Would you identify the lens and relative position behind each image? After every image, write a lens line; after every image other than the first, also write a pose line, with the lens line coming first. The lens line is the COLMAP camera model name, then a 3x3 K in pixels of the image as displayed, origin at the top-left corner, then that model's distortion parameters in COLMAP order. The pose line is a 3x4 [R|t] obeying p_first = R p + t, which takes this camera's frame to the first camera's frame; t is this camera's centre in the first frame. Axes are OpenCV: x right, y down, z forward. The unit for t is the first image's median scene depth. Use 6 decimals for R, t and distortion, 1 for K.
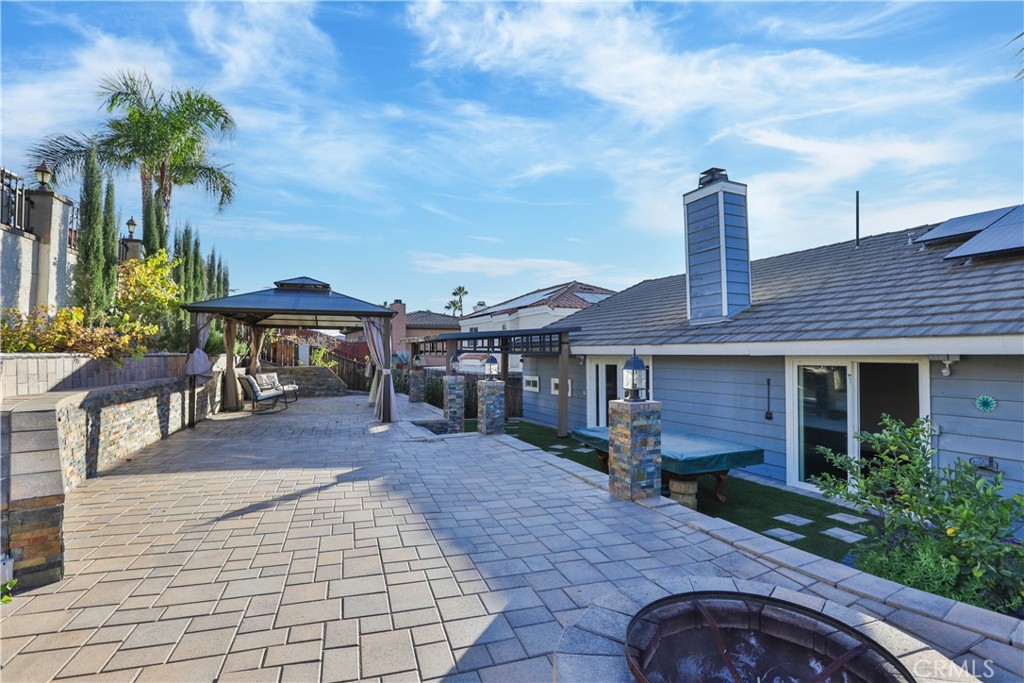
lens RADIAL K [[493.2, 0, 514.0], [0, 493.2, 325.3], [0, 0, 1]] dist [0.030075, 0.000055]
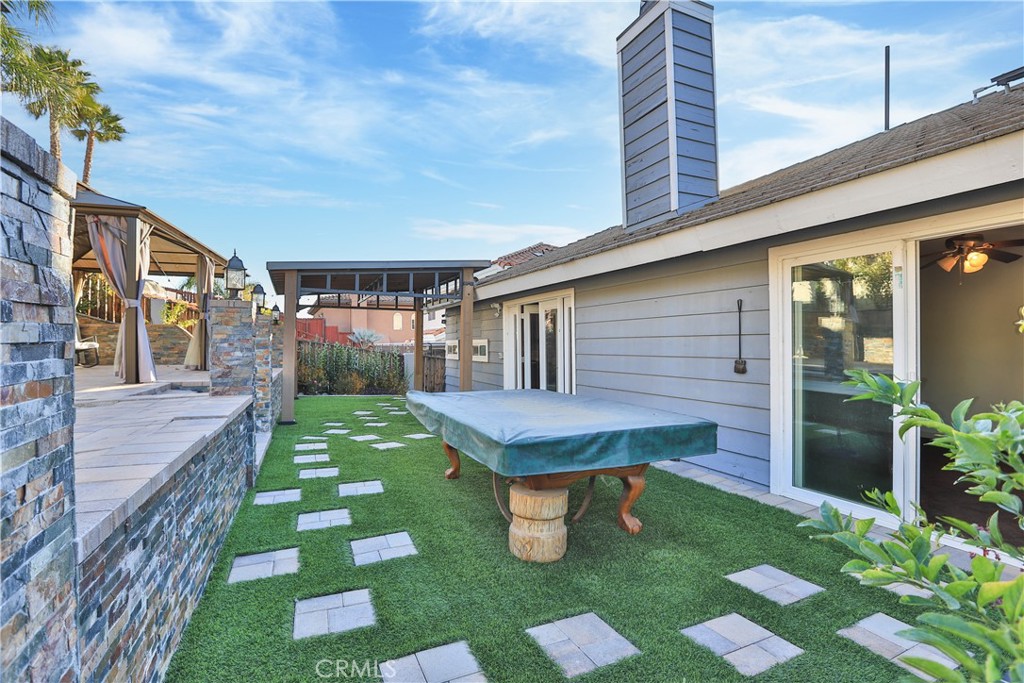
lens RADIAL K [[459.0, 0, 513.5], [0, 459.0, 325.7], [0, 0, 1]] dist [0.000935, -0.000157]
pose [[0.998940, -0.001447, -0.046001, 0.291594], [0.001575, 0.999995, 0.002742, 0.137796], [0.045997, -0.002811, 0.998938, 0.491826]]
